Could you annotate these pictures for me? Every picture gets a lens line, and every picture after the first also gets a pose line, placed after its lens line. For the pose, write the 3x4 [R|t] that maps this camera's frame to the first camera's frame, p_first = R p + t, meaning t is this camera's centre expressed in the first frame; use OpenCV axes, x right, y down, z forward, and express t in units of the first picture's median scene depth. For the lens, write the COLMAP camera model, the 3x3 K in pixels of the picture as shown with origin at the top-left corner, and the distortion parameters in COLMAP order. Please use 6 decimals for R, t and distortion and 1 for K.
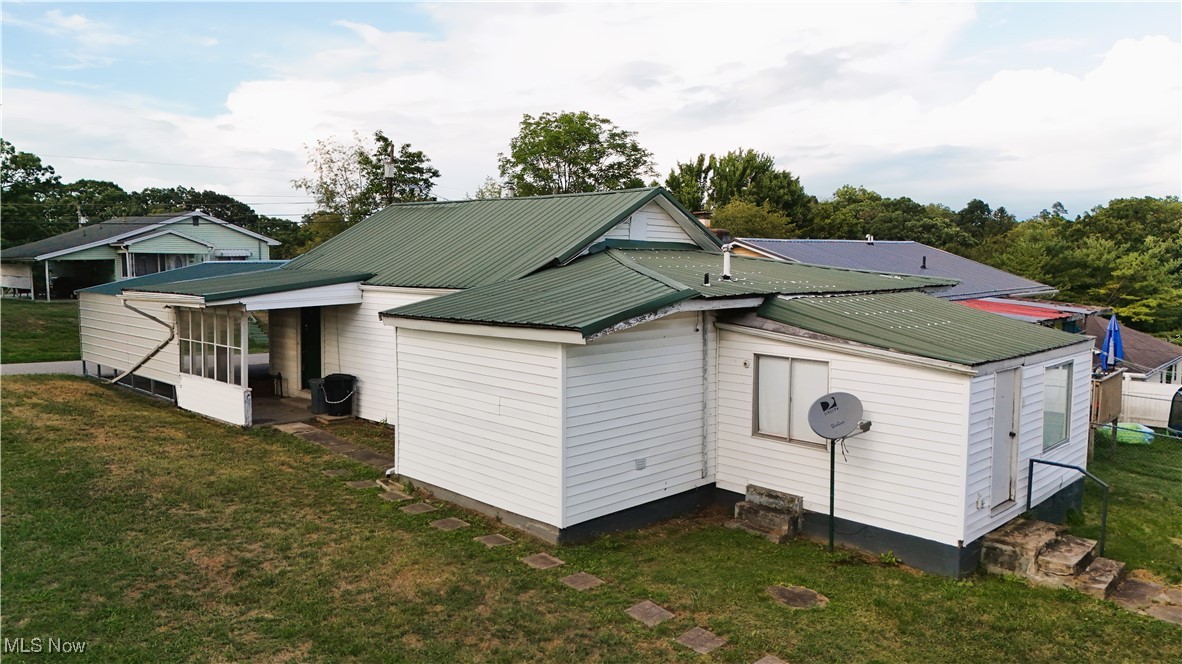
lens RADIAL K [[871.5, 0, 593.4], [0, 871.5, 333.1], [0, 0, 1]] dist [0.053014, -0.011639]
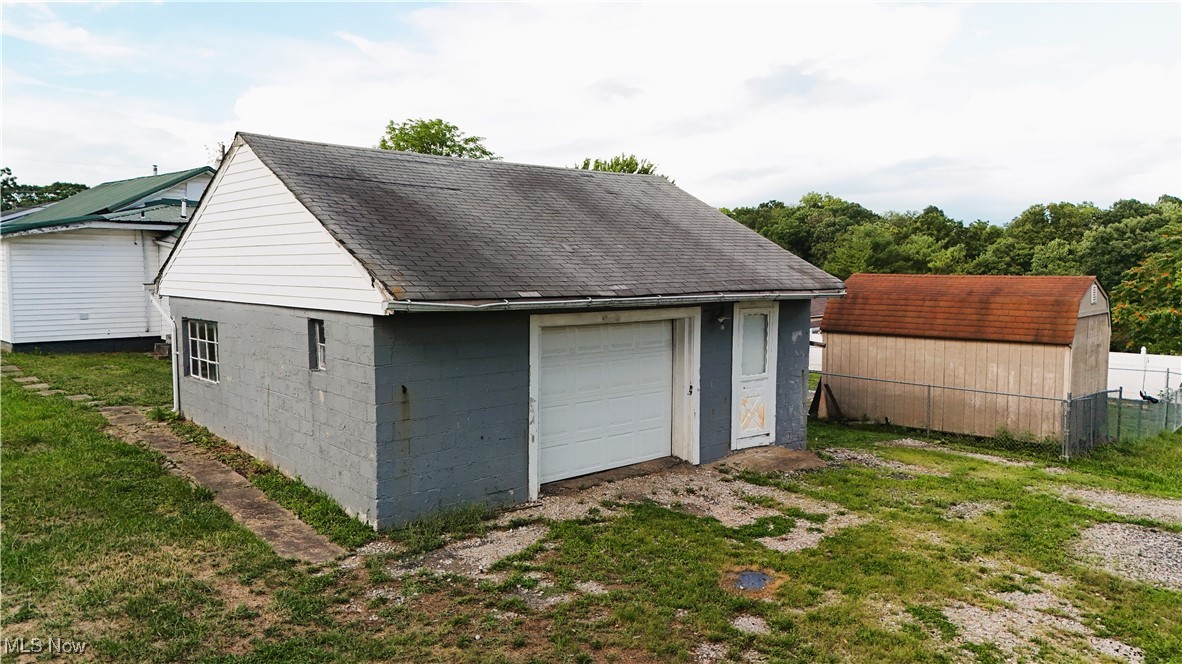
lens RADIAL K [[871.5, 0, 588.9], [0, 871.5, 330.0], [0, 0, 1]] dist [0.053014, -0.011639]
pose [[0.999922, 0.004800, -0.011538, 0.114759], [-0.004938, 0.999916, -0.011945, 0.020400], [0.011480, 0.012001, 0.999862, -0.080329]]
